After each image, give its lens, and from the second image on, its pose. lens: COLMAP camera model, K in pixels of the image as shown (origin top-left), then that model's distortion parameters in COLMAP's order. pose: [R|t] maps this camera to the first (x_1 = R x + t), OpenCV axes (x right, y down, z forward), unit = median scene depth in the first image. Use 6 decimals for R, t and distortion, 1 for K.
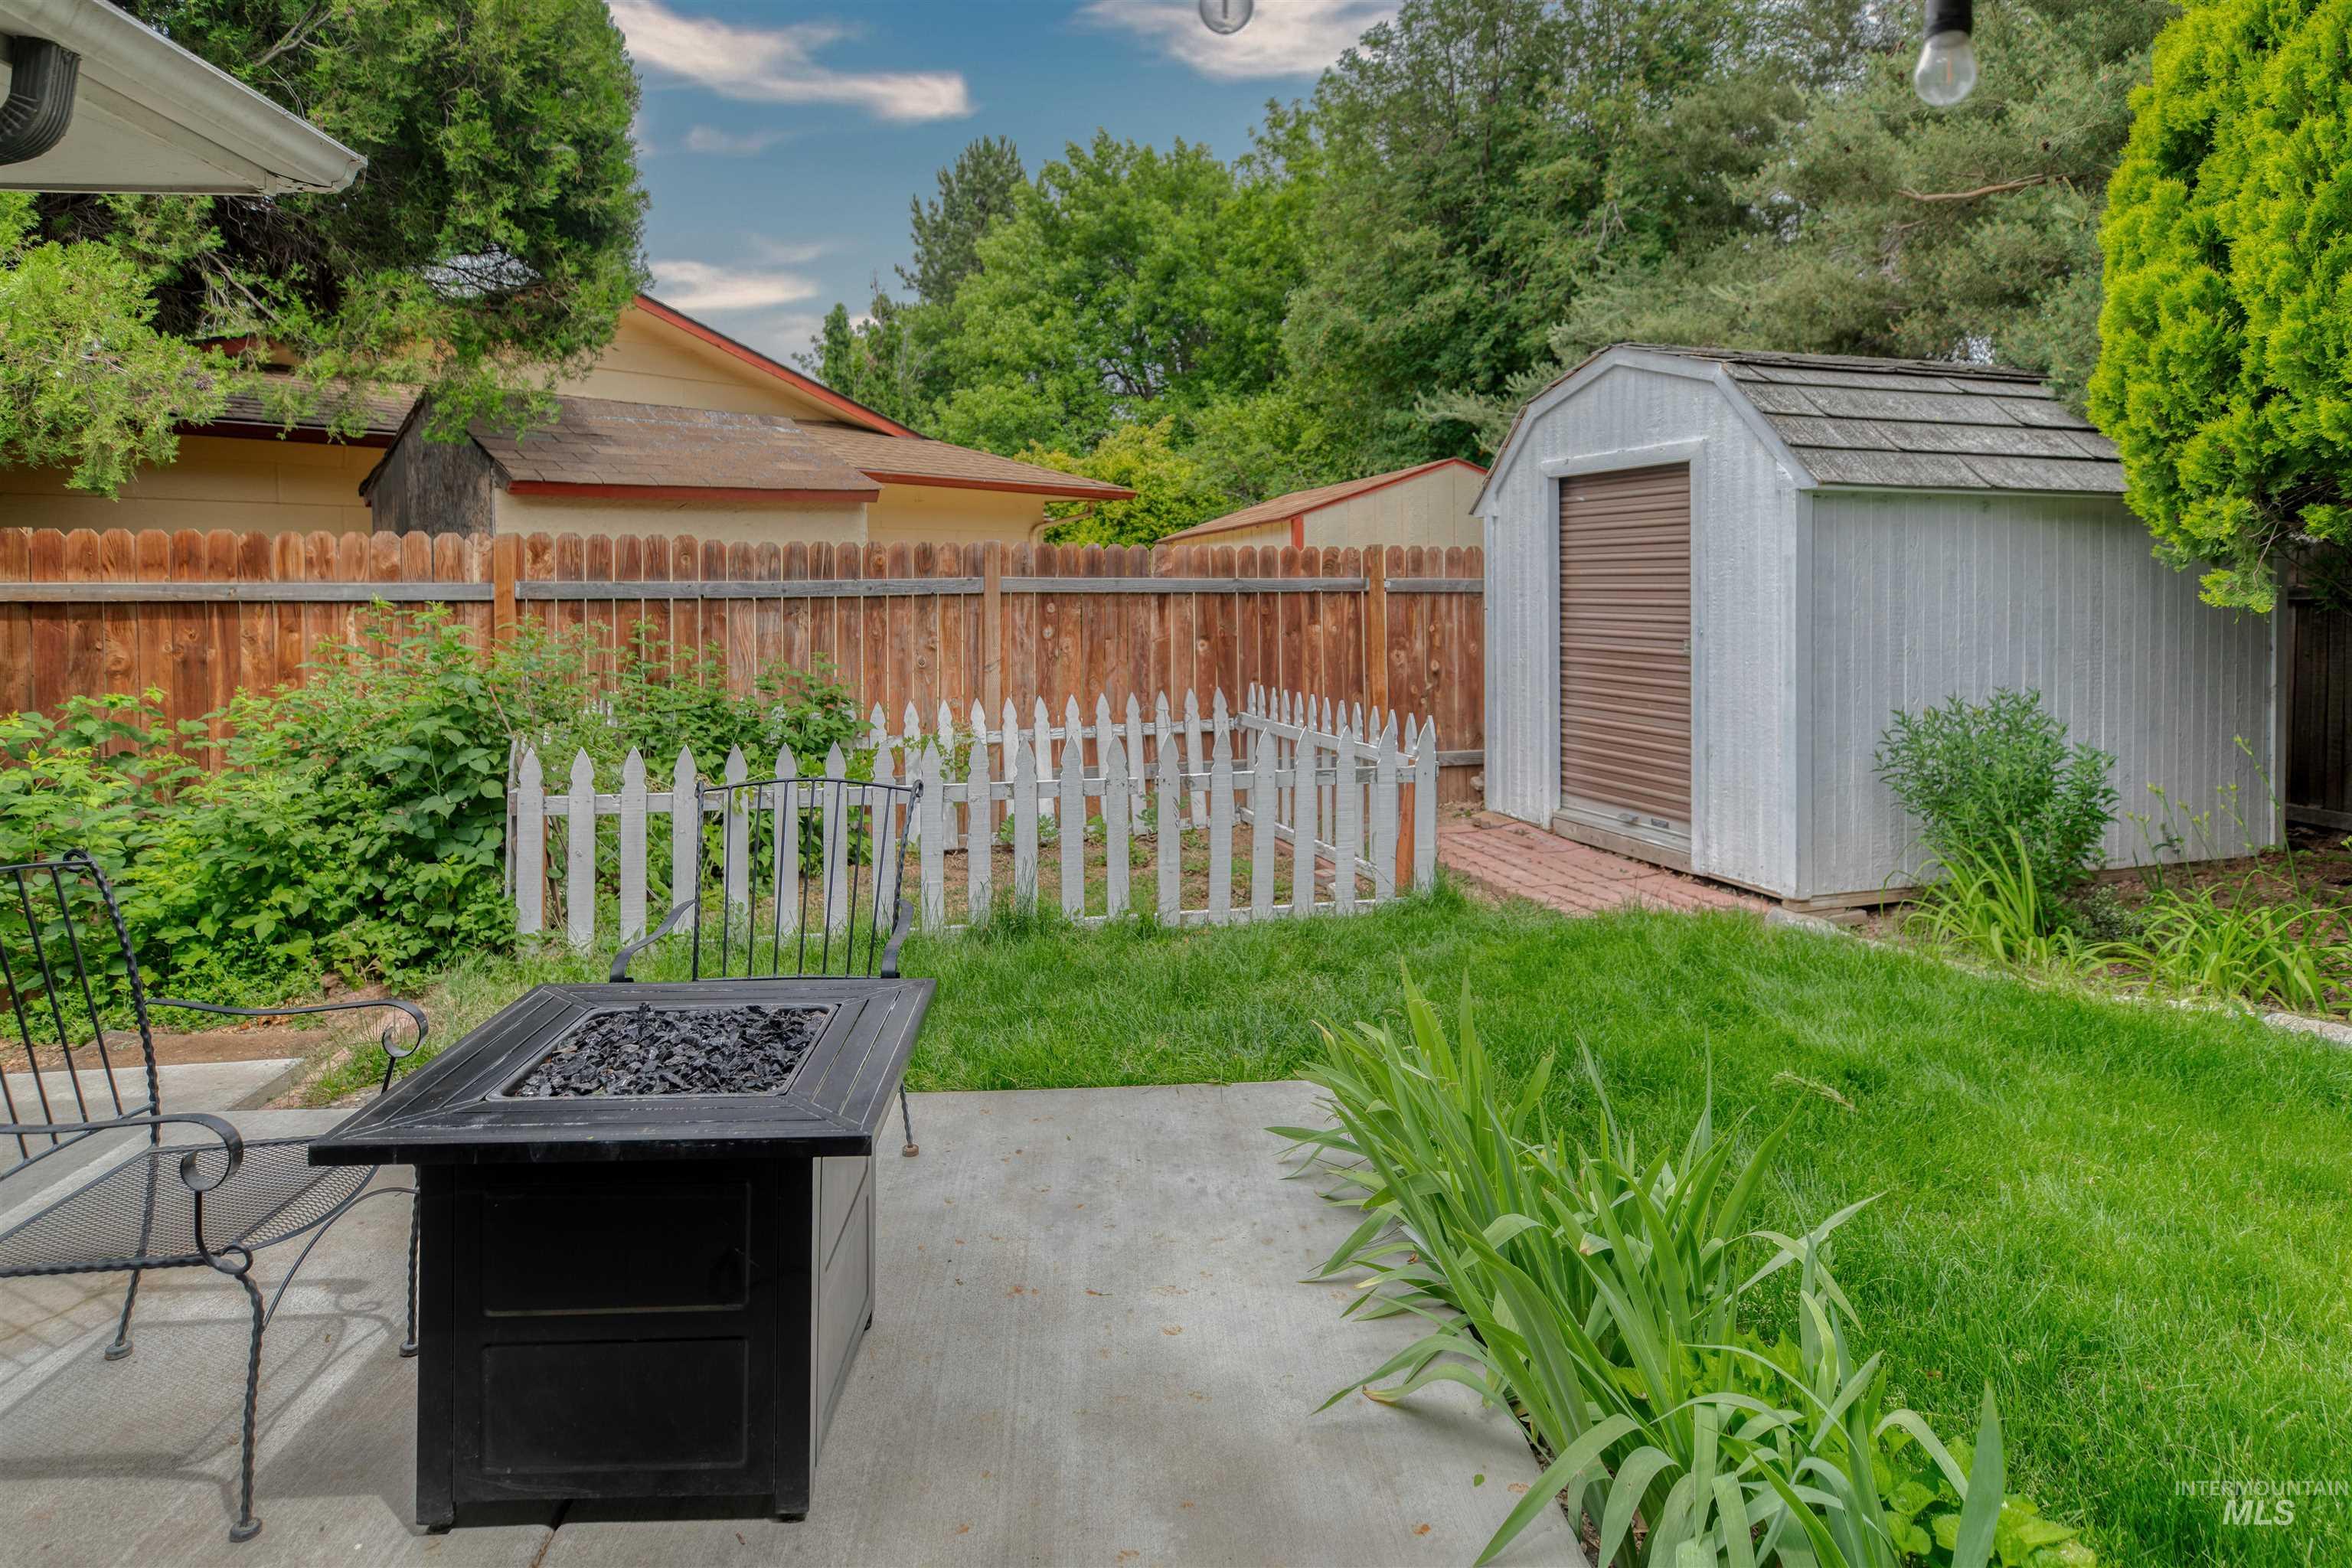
lens RADIAL K [[1357.3, 0, 1181.4], [0, 1357.3, 580.5], [0, 0, 1]] dist [0.003855, 0.000427]
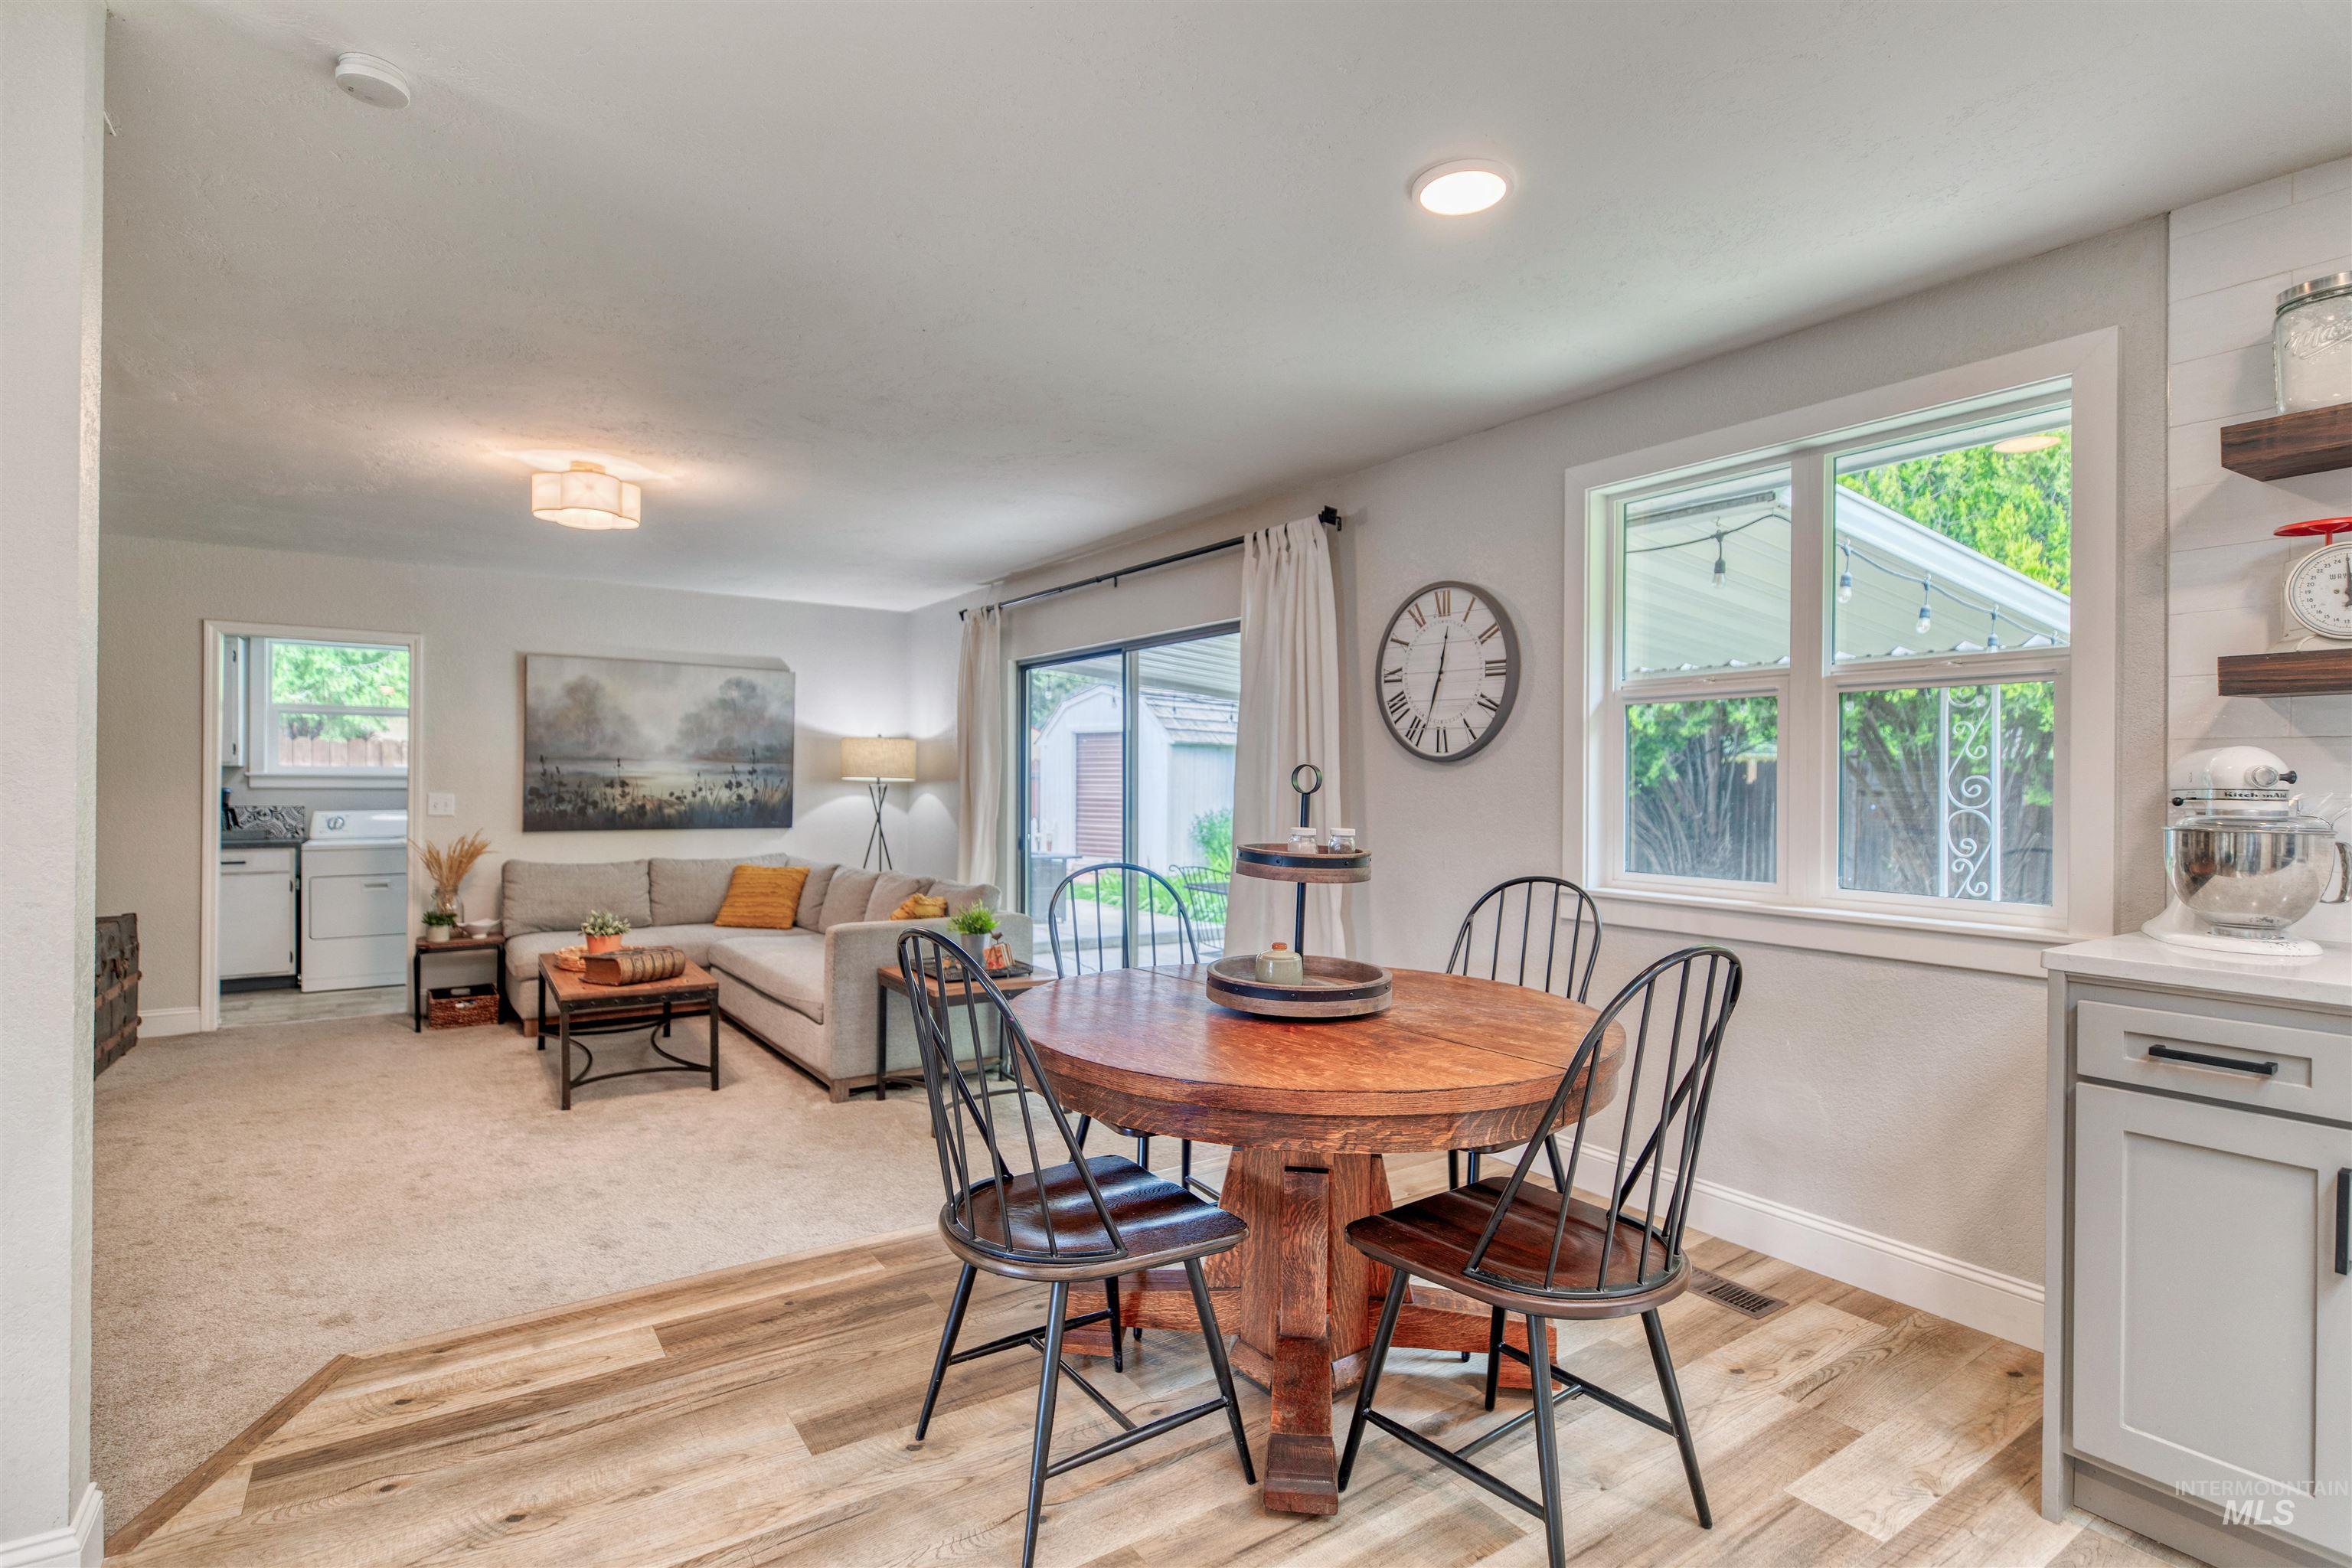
lens RADIAL K [[1142.2, 0, 1187.5], [0, 1142.2, 786.2], [0, 0, 1]] dist [-0.003102, 0.000209]
pose [[0.863149, 0.002809, 0.504941, -0.560091], [-0.007184, 0.999952, 0.006718, 0.009111], [-0.504898, -0.009426, 0.863128, -0.866028]]
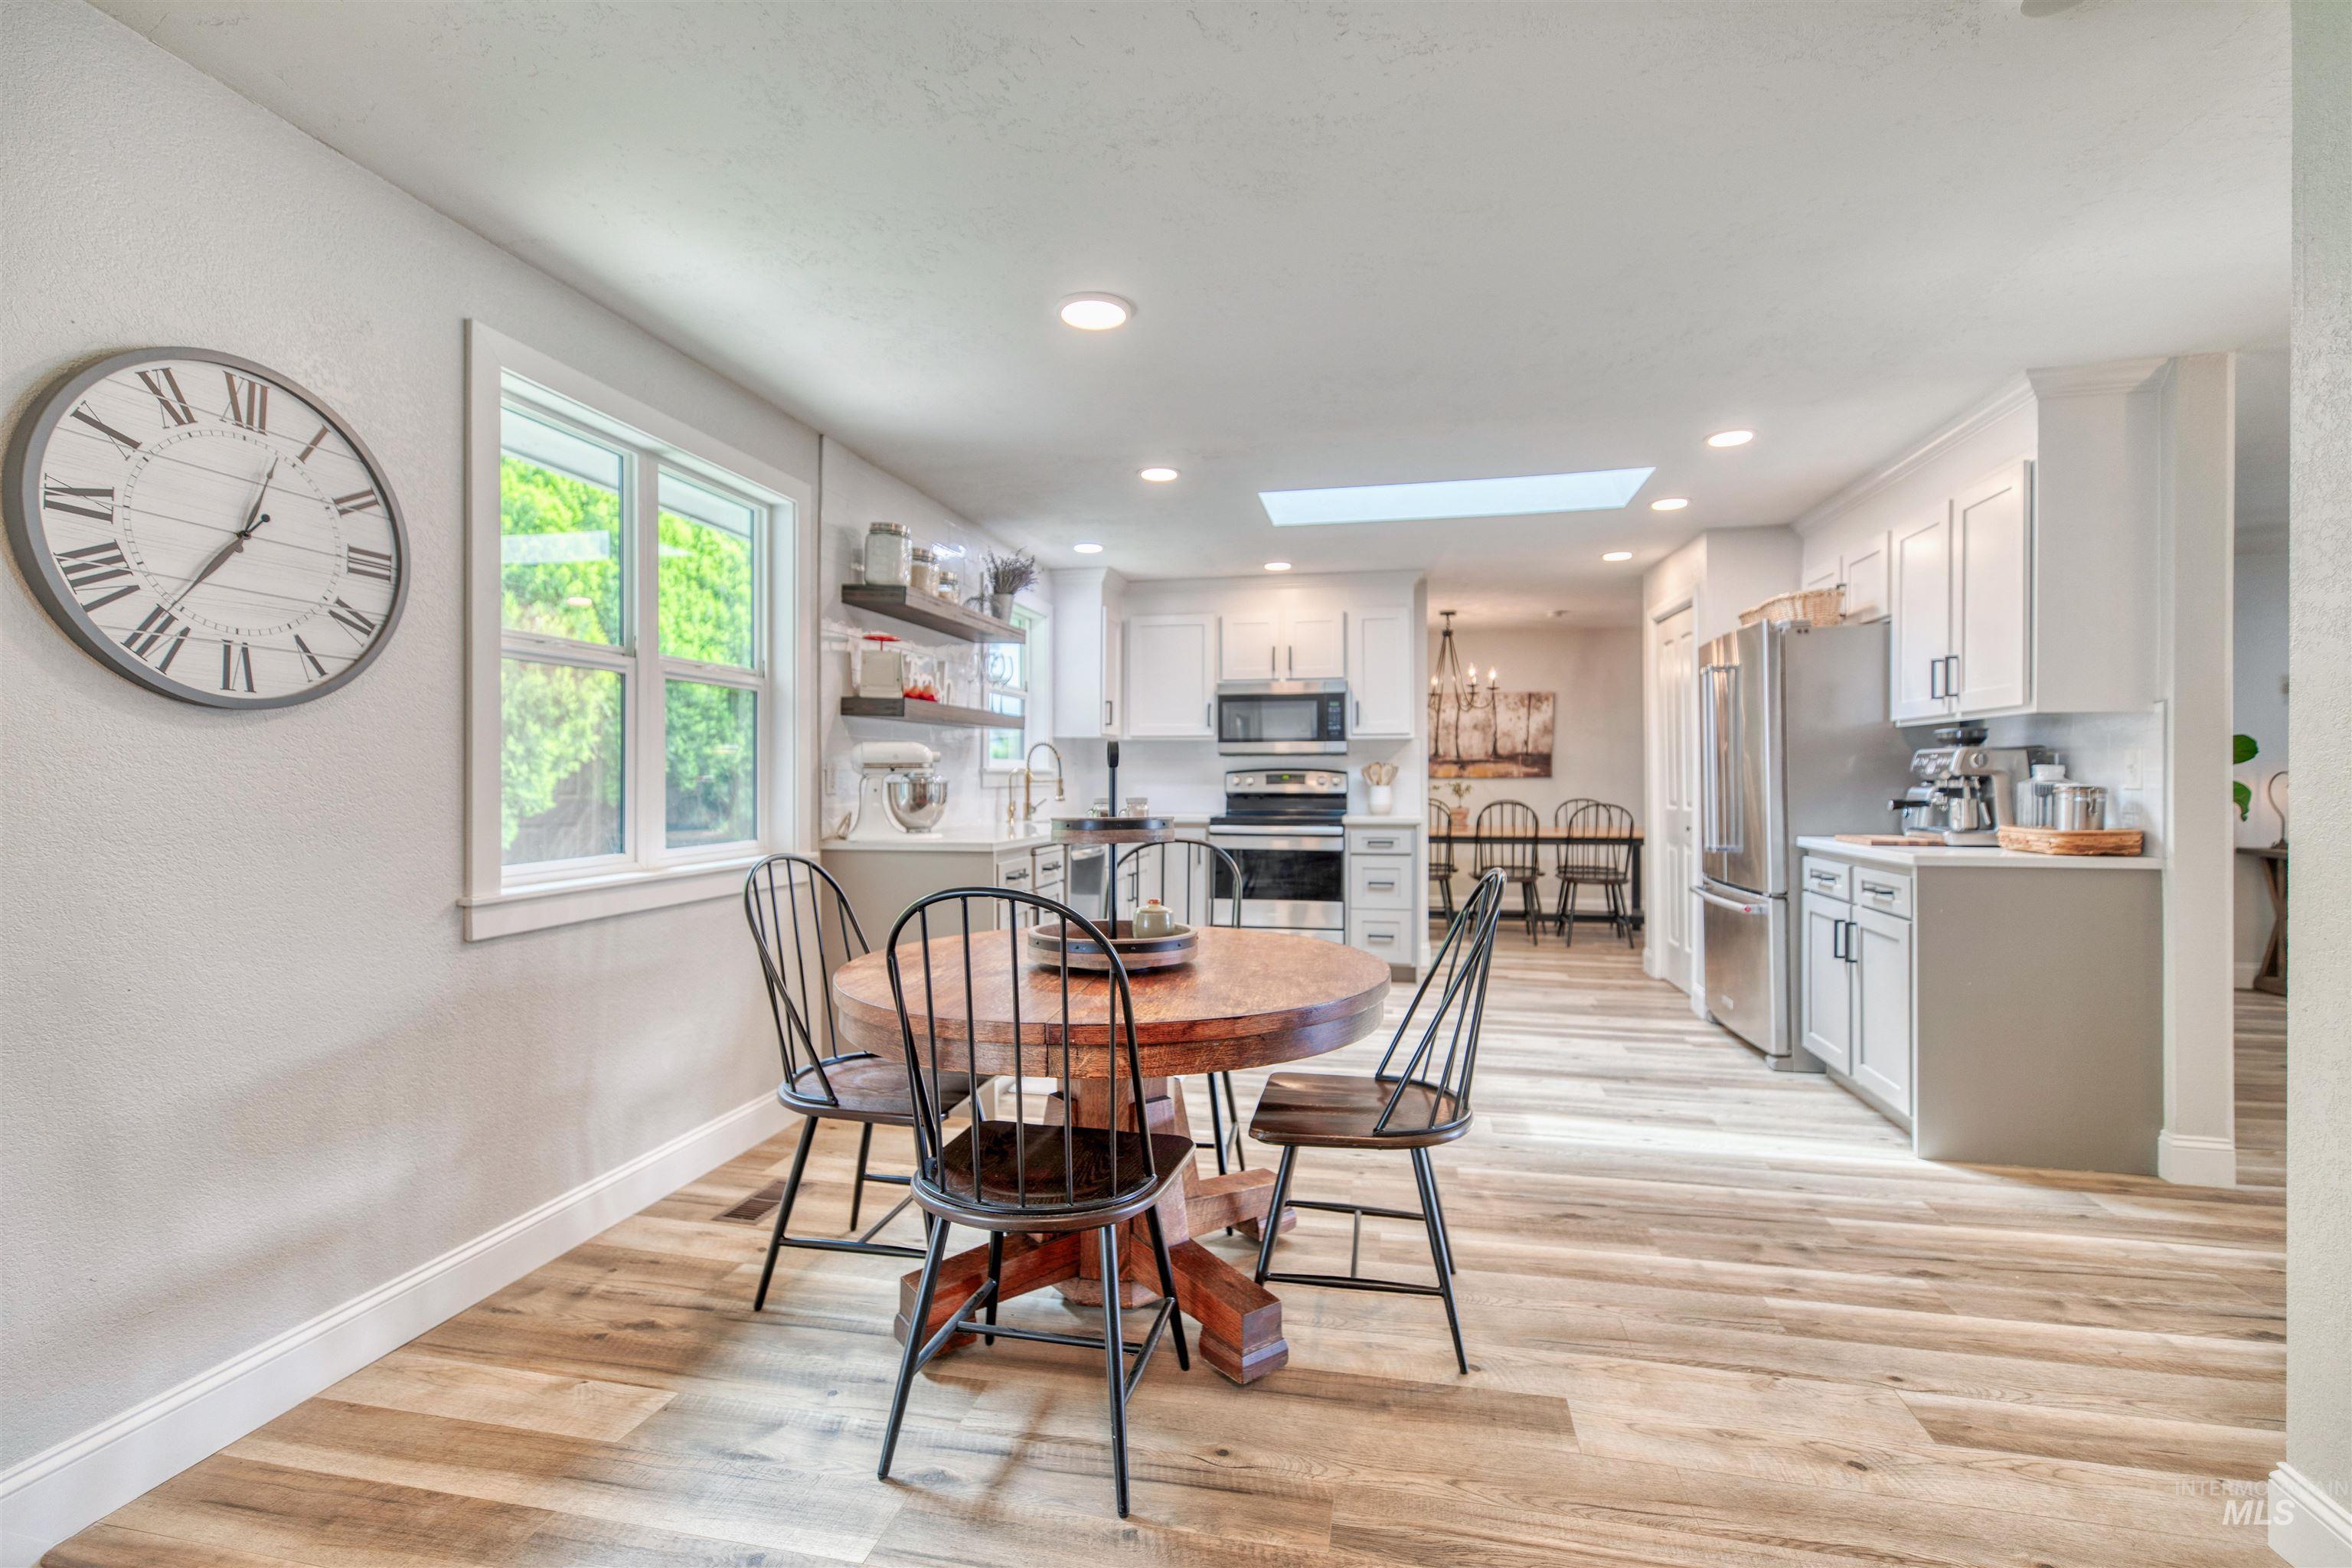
lens RADIAL K [[1060.2, 0, 1169.4], [0, 1060.2, 777.7], [0, 0, 1]] dist [0.000117, 0.000277]
pose [[-0.958633, -0.002333, 0.284634, -0.488028], [-0.002262, 0.999997, 0.000578, 0.015550], [-0.284635, -0.000089, -0.958636, -0.364508]]
